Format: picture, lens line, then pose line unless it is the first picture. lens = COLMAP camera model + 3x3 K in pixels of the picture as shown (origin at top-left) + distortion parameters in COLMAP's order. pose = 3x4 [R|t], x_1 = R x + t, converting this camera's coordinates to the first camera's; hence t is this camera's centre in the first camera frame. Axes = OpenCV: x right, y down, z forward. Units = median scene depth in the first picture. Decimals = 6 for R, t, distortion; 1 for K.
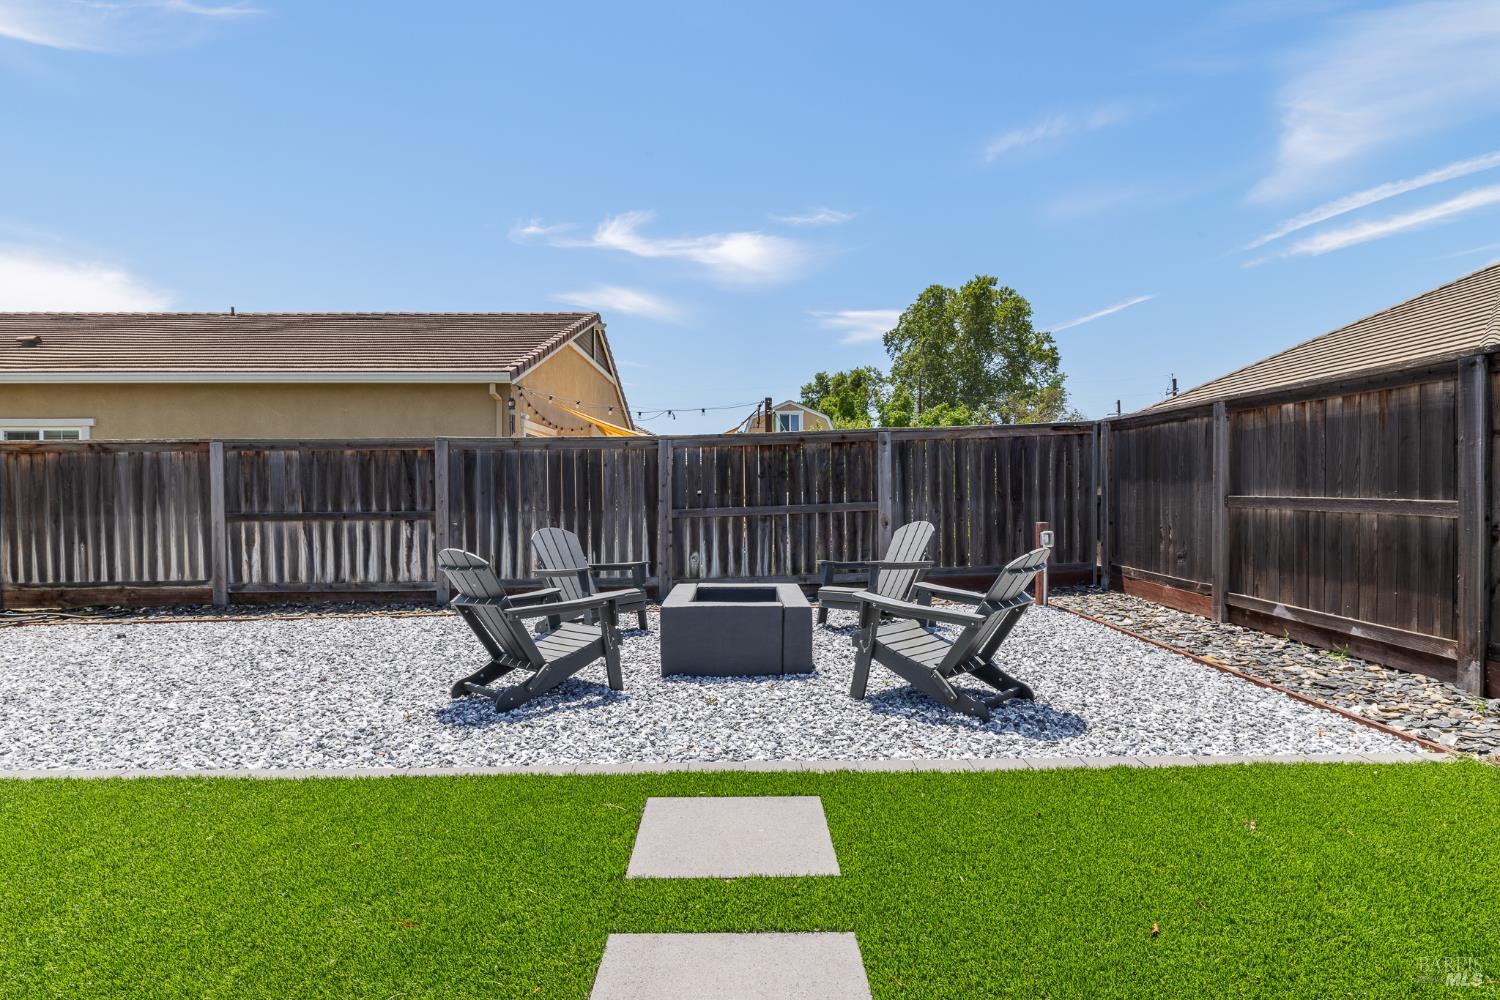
lens RADIAL K [[845.3, 0, 750.0], [0, 845.3, 500.0], [0, 0, 1]] dist [-0.002431, -0.000233]
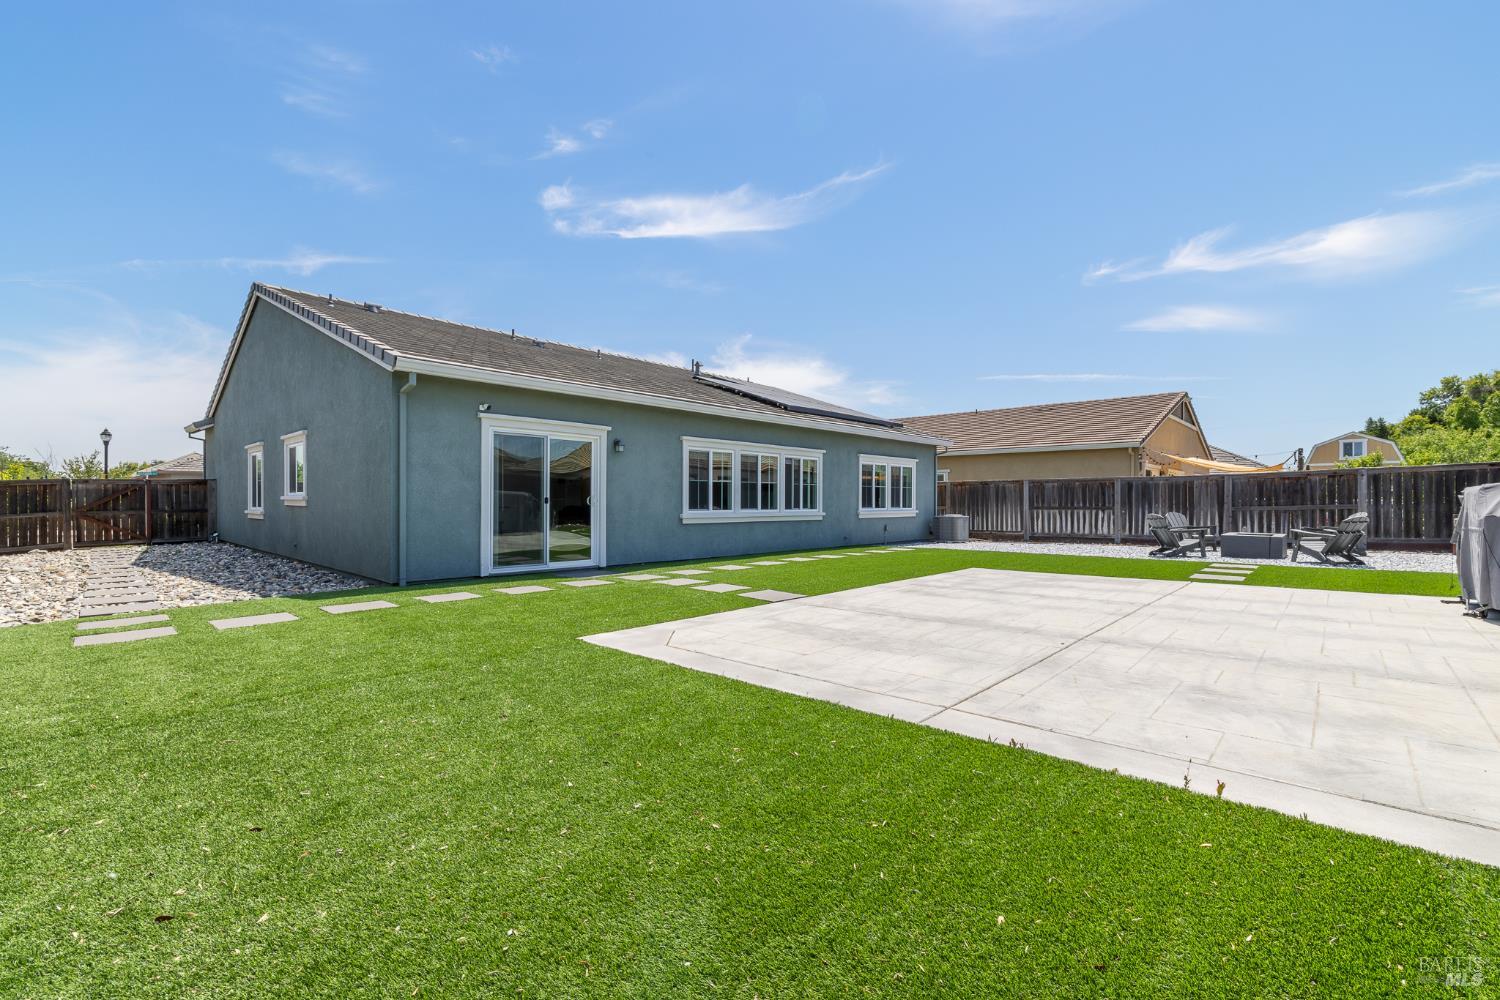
lens RADIAL K [[649.3, 0, 750.0], [0, 649.3, 500.0], [0, 0, 1]] dist [0.000359, 0.000705]
pose [[0.727633, 0.004202, -0.685953, 0.158870], [-0.009291, 0.999950, -0.003730, 0.011019], [0.685903, 0.009087, 0.727636, -1.129388]]
